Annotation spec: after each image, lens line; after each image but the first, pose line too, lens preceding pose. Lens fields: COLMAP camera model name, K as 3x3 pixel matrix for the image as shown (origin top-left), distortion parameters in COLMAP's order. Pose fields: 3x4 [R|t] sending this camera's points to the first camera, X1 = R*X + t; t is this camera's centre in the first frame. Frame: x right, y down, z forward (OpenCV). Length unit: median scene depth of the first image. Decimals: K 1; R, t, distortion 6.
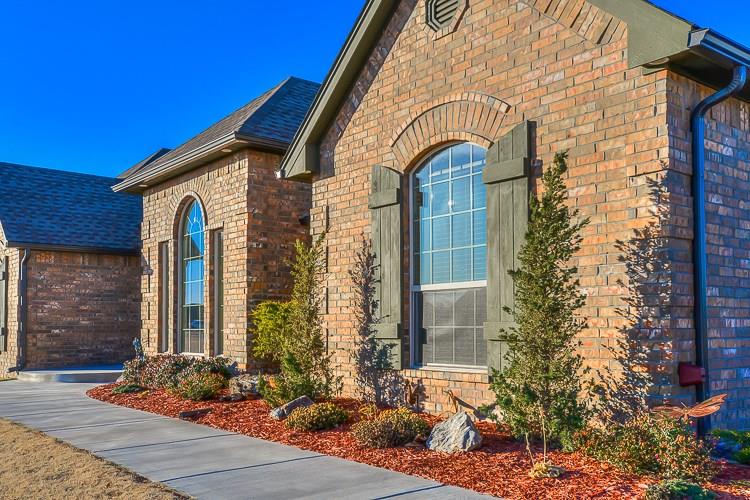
lens RADIAL K [[717.4, 0, 359.8], [0, 717.4, 322.9], [0, 0, 1]] dist [0.027948, 0.003876]
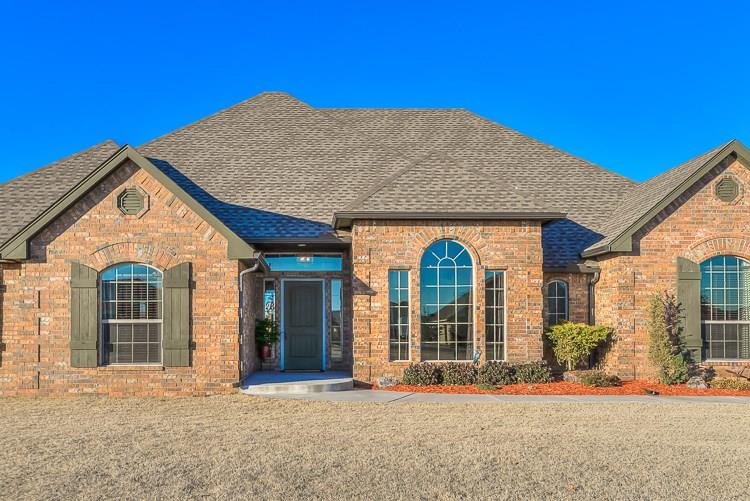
lens RADIAL K [[717.4, 0, 359.8], [0, 717.4, 323.4], [0, 0, 1]] dist [0.027948, 0.003876]
pose [[0.587498, 0.015385, 0.809079, -2.035889], [-0.006965, 0.999878, -0.013955, -0.007835], [-0.809195, 0.002563, 0.587534, 0.553805]]
